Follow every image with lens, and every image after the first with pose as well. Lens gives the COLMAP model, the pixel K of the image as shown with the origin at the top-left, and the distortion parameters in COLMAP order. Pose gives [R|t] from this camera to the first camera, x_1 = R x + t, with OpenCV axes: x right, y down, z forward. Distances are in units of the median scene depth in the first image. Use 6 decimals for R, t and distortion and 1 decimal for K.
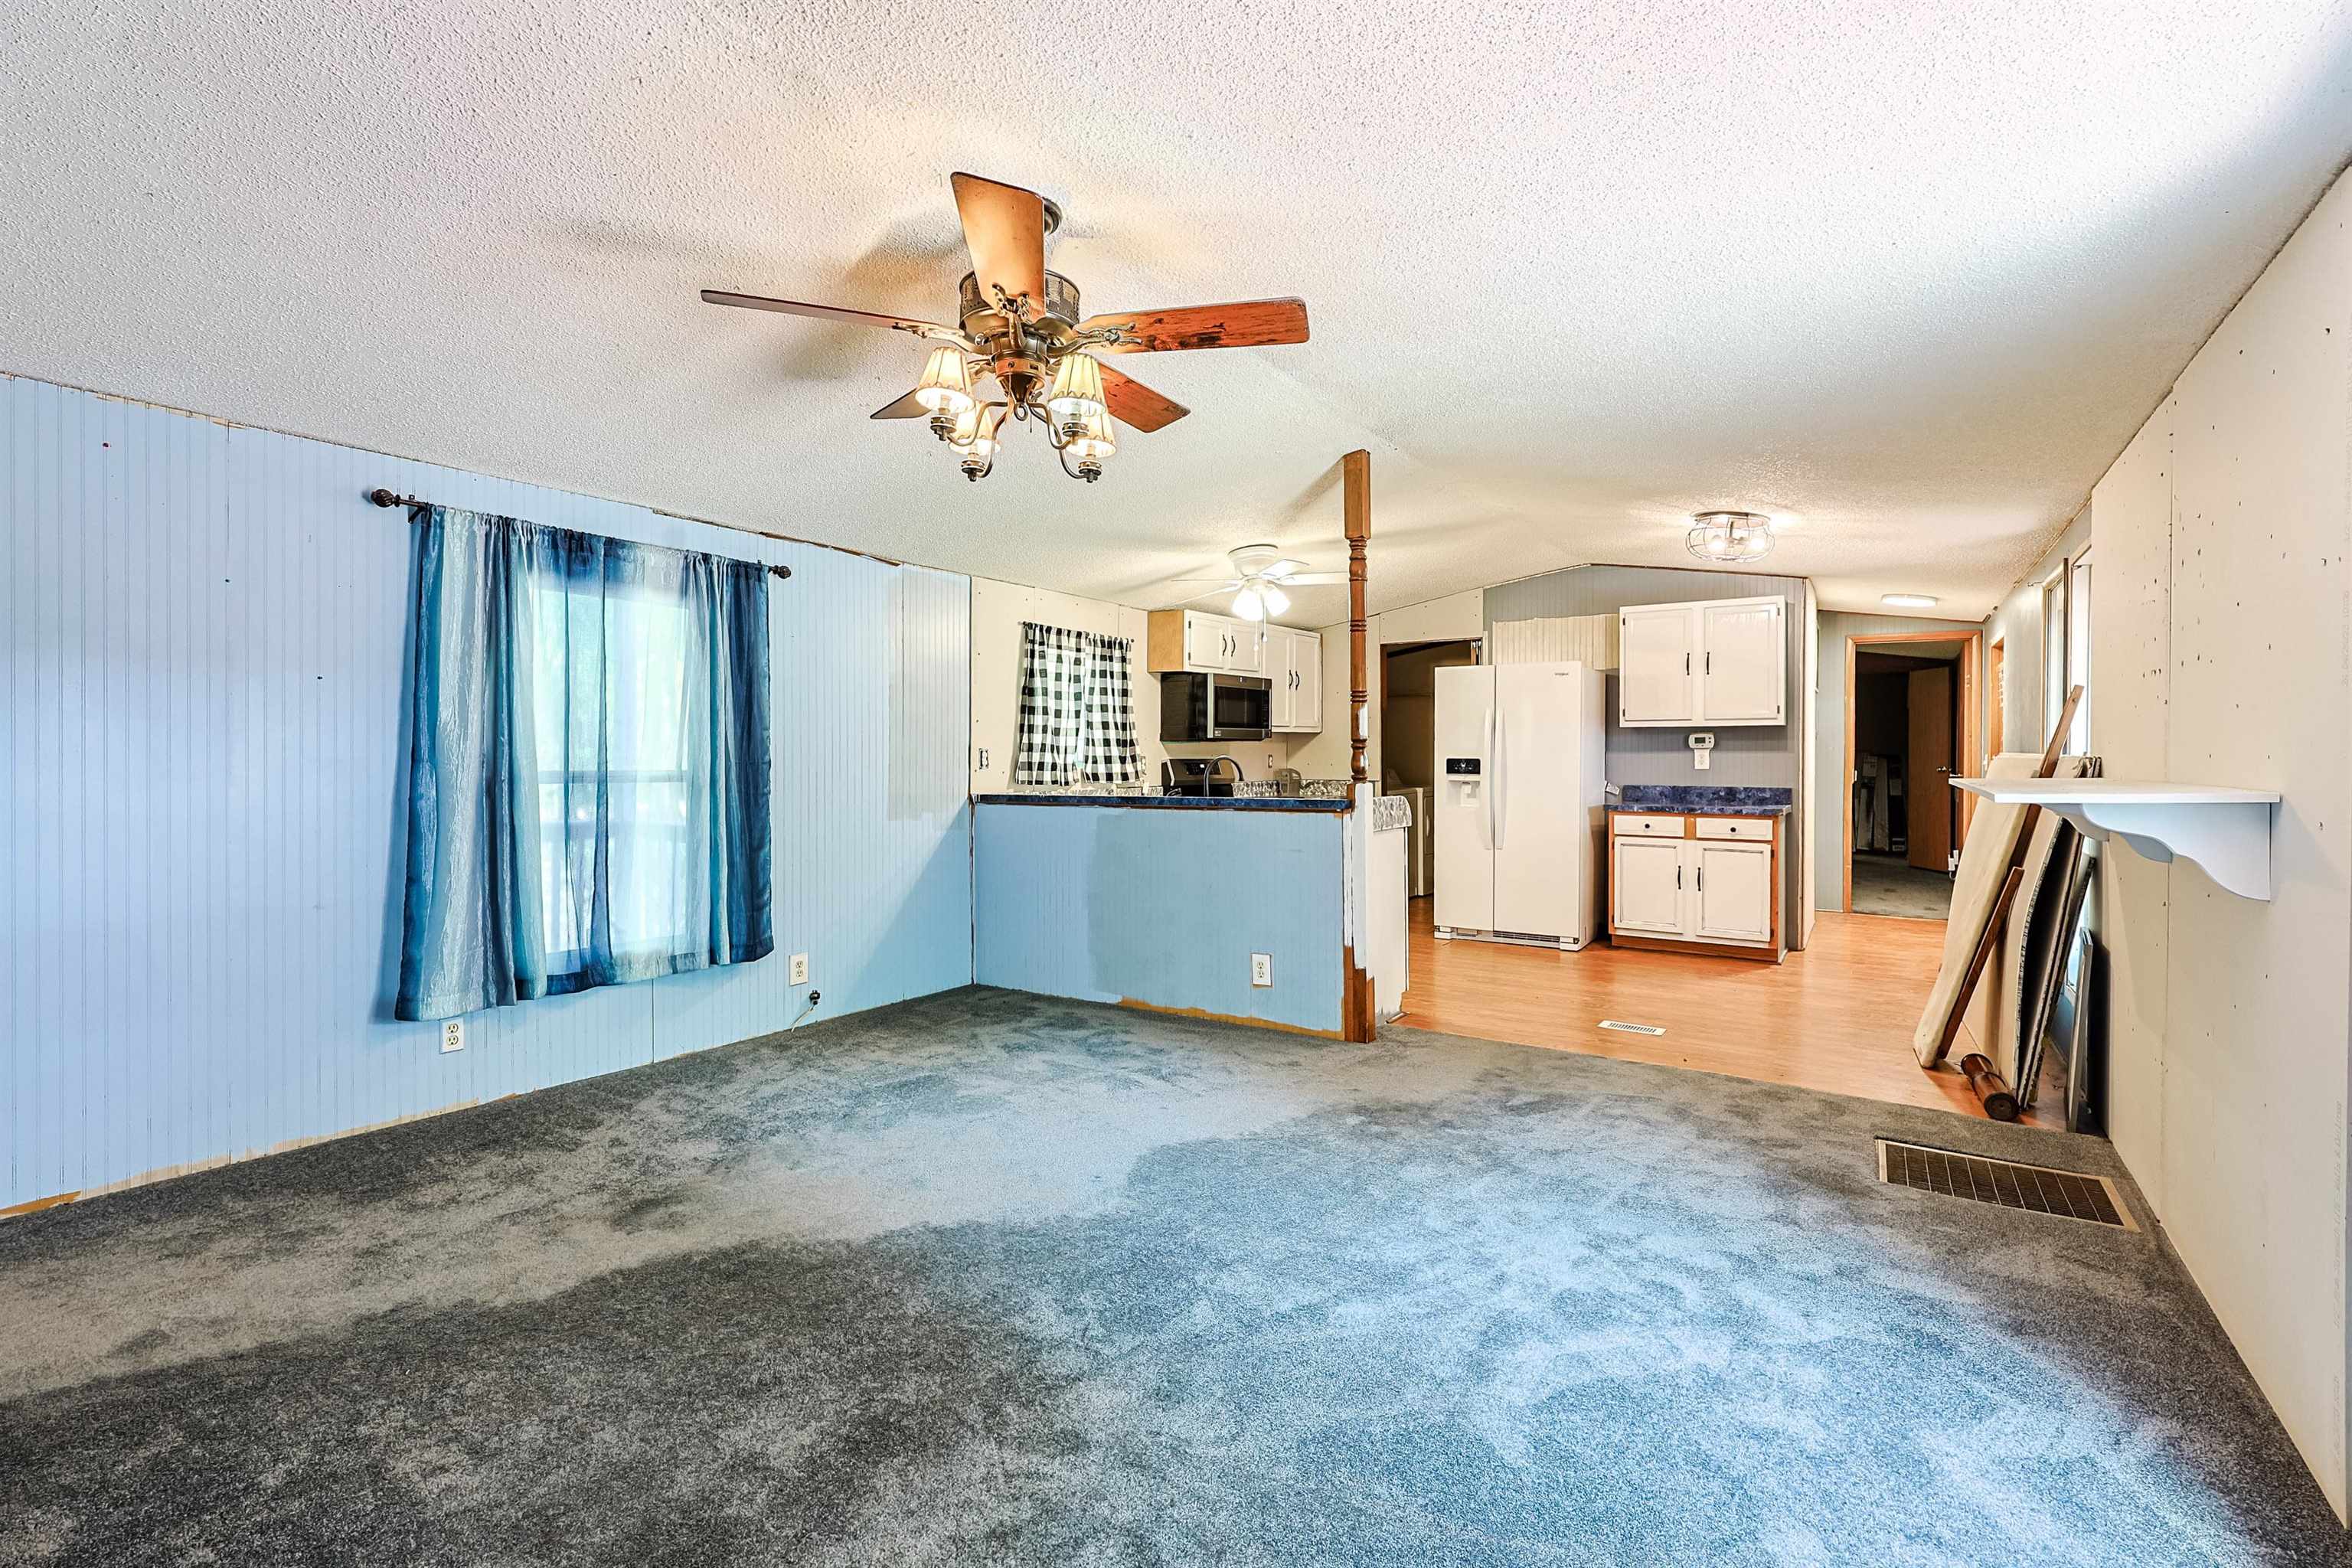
lens RADIAL K [[1117.7, 0, 1192.6], [0, 1117.7, 779.6], [0, 0, 1]] dist [-0.018321, 0.000067]
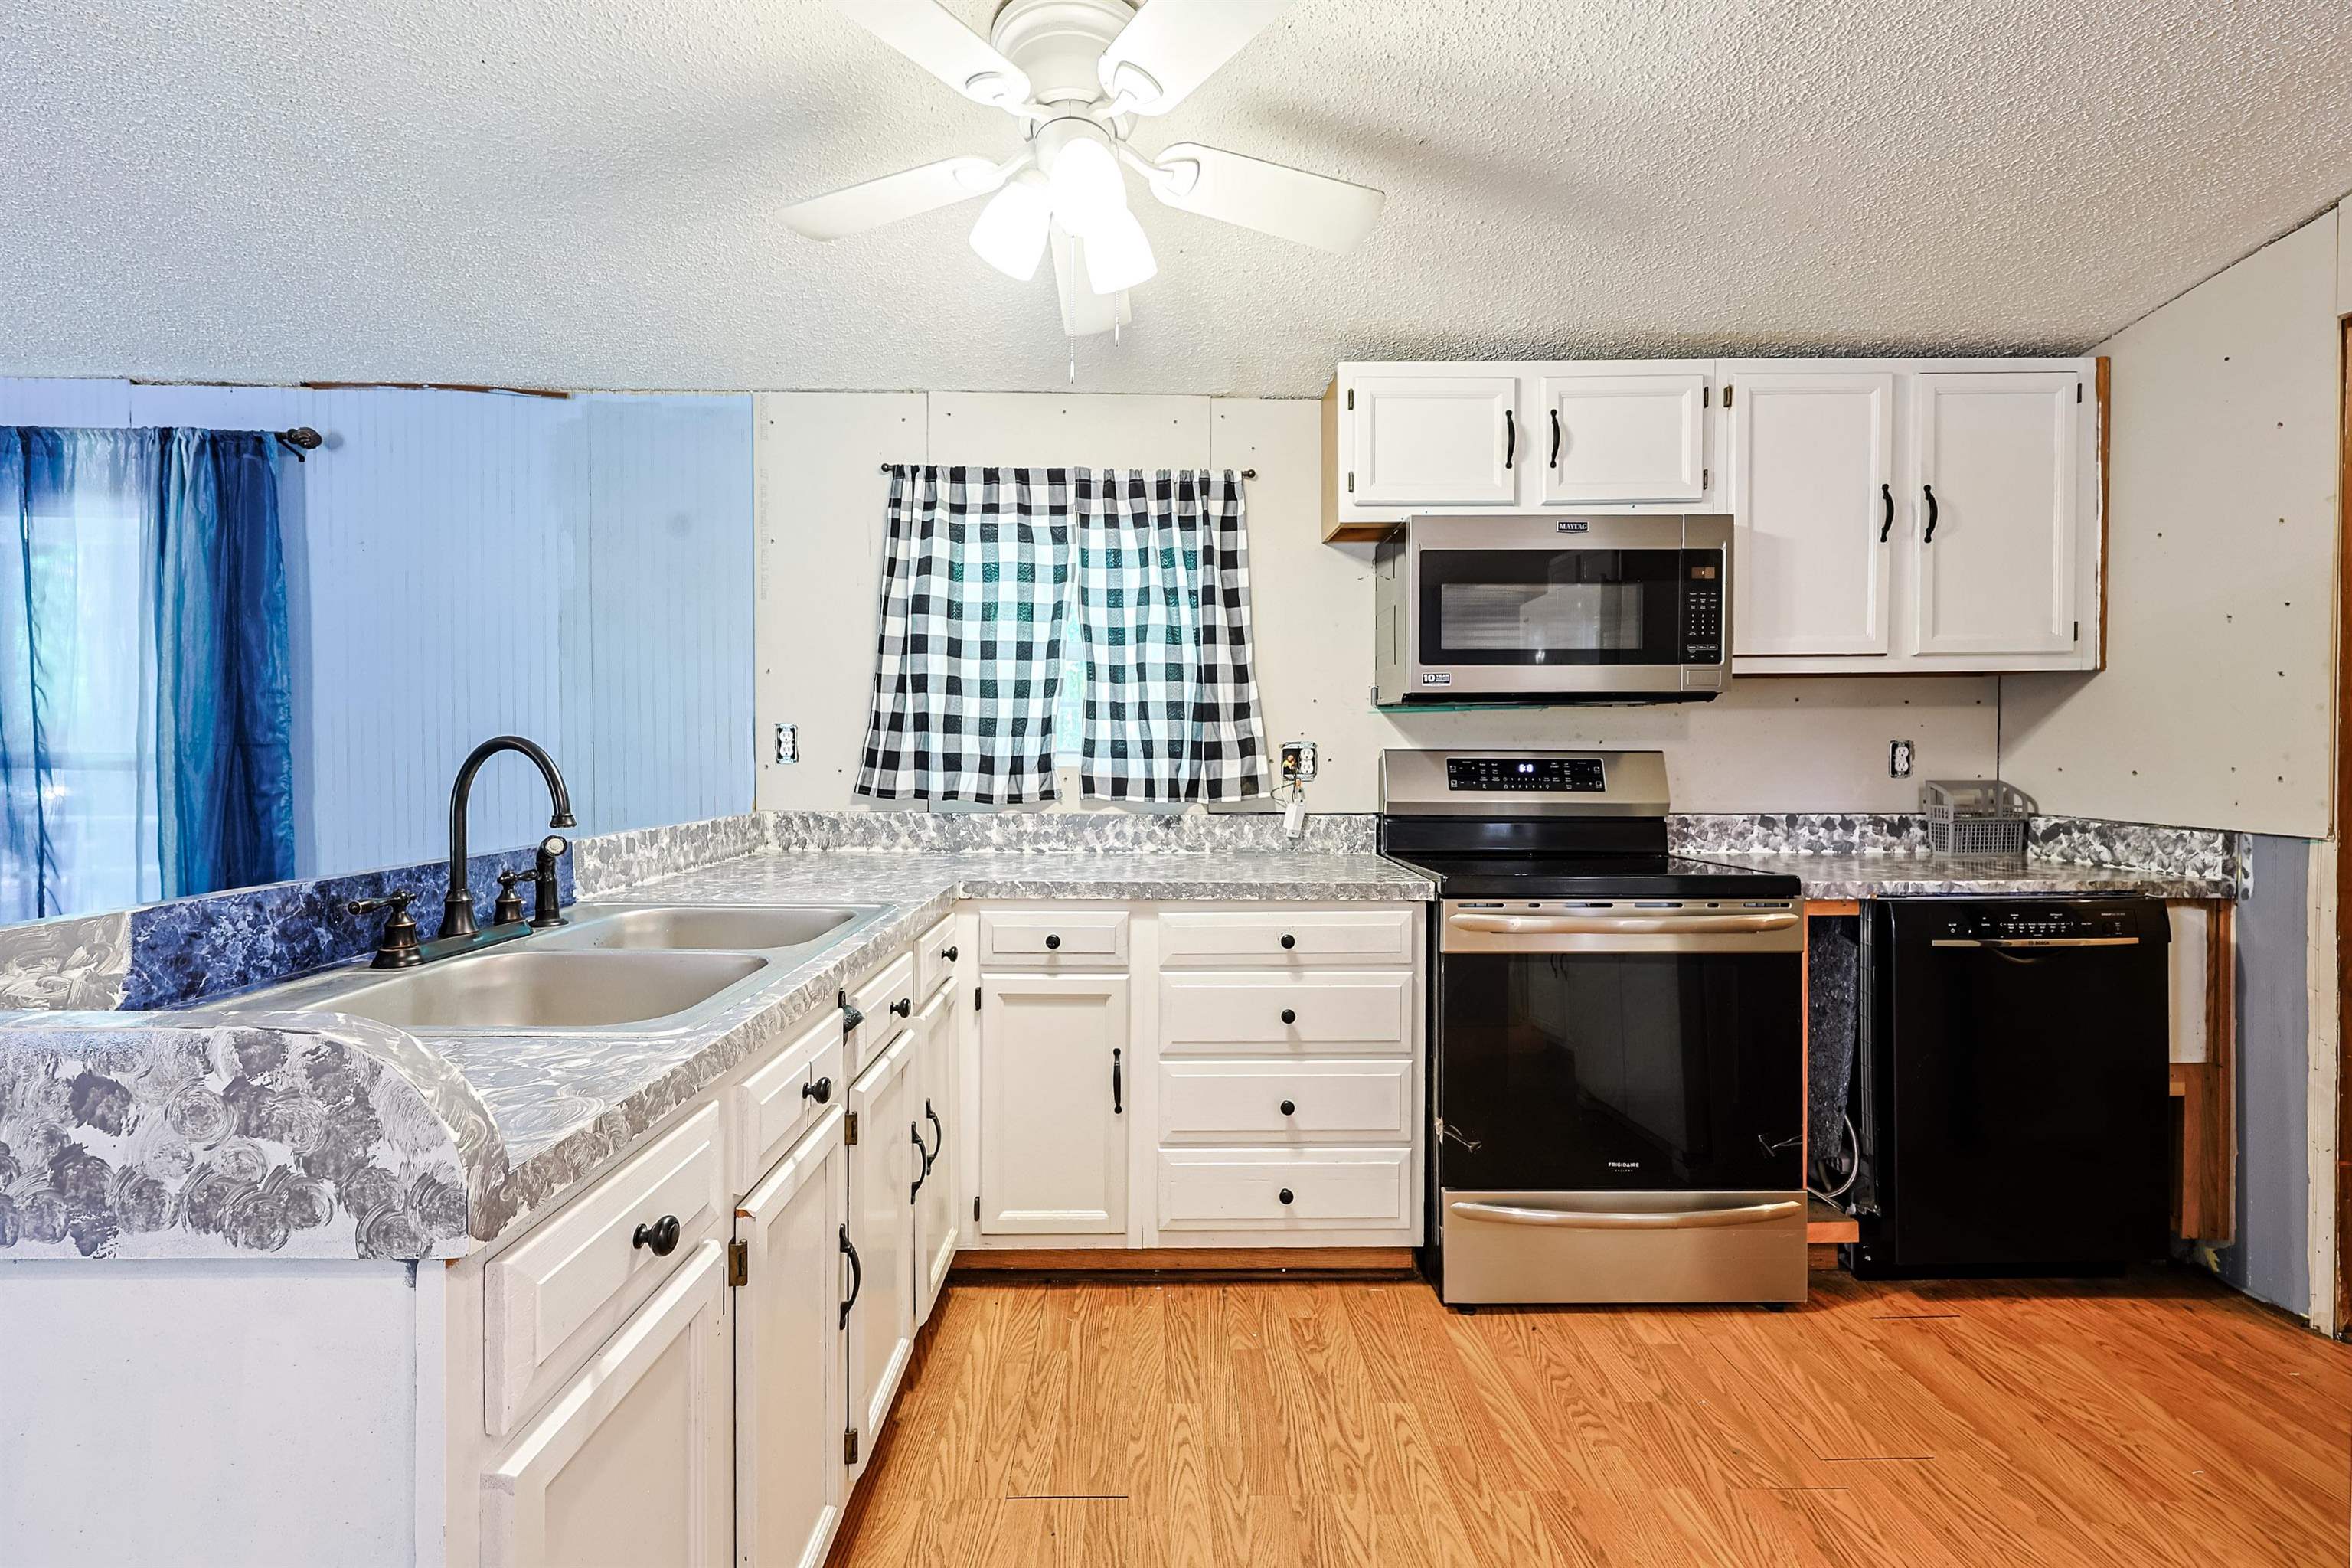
lens RADIAL K [[1034.5, 0, 1199.7], [0, 1034.5, 764.2], [0, 0, 1]] dist [-0.002810, 0.000833]
pose [[0.549216, 0.020584, -0.835427, 0.262272], [-0.024019, 0.999672, 0.008841, -0.014916], [0.835335, 0.015210, 0.549531, 0.743761]]
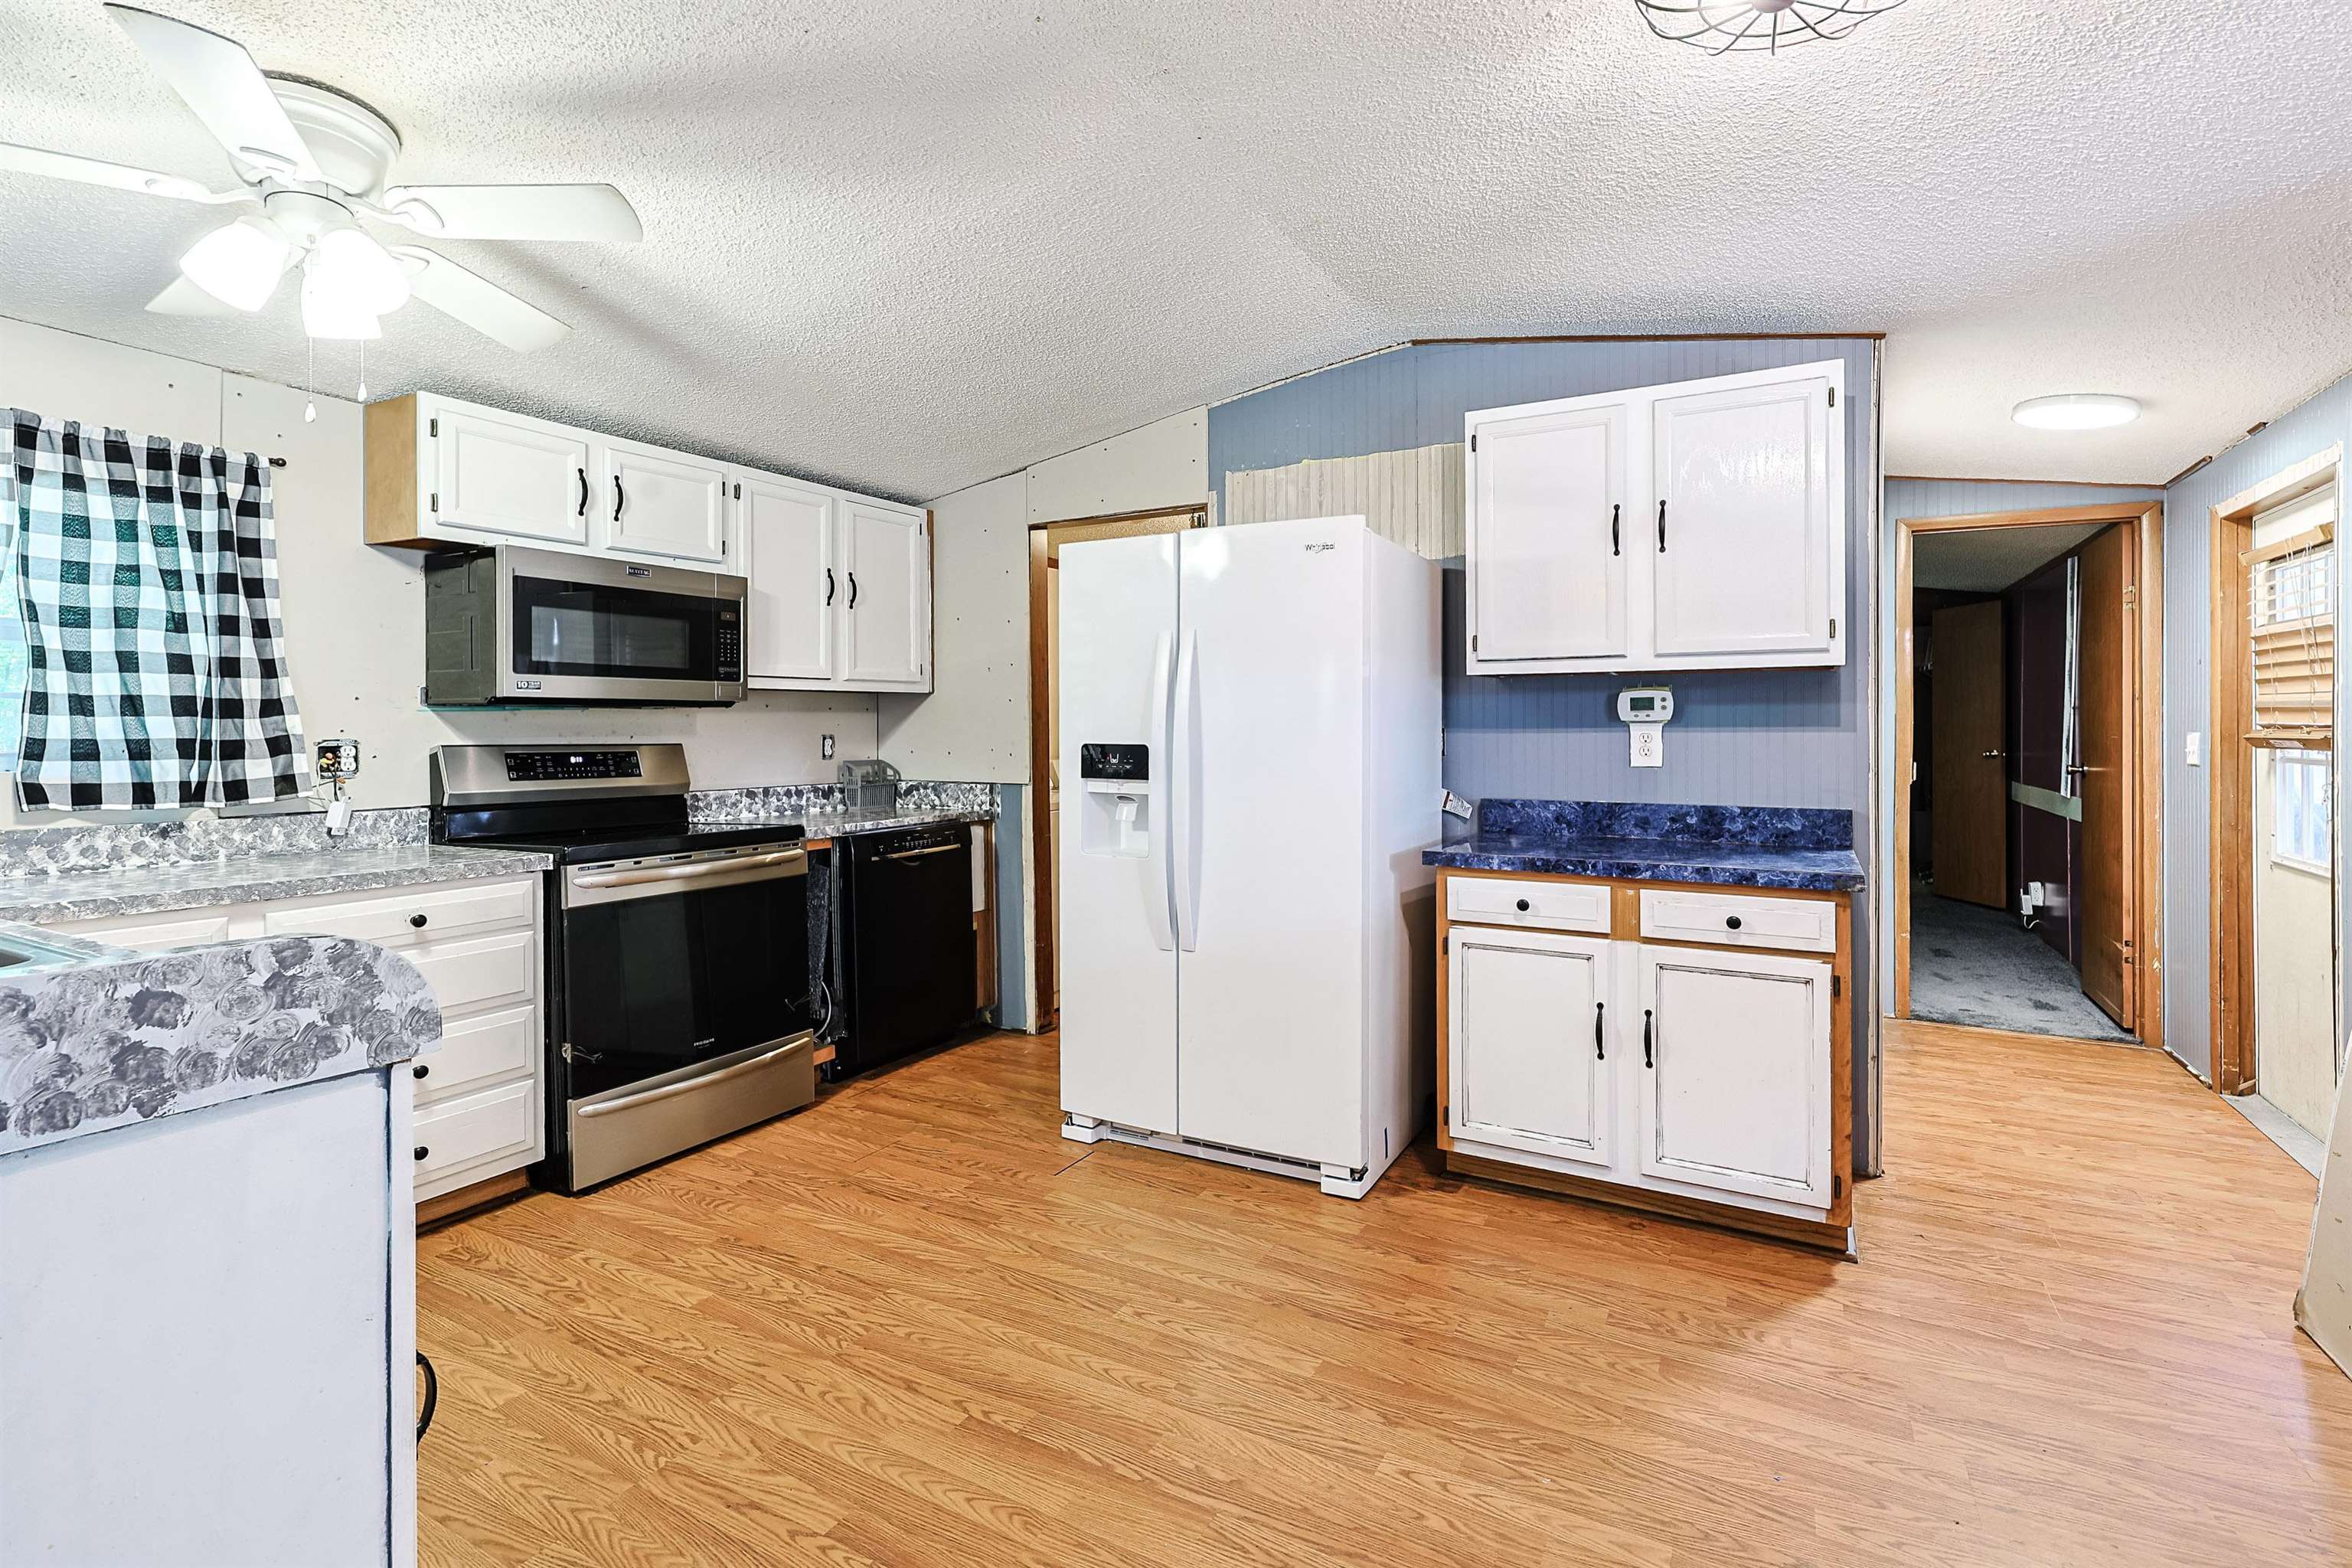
lens RADIAL K [[1034.5, 0, 1153.6], [0, 1034.5, 735.1], [0, 0, 1]] dist [-0.002810, 0.000833]
pose [[0.999963, -0.000255, 0.008561, 0.259529], [0.000437, 0.999774, -0.021236, -0.014001], [-0.008553, 0.021239, 0.999738, 0.595893]]
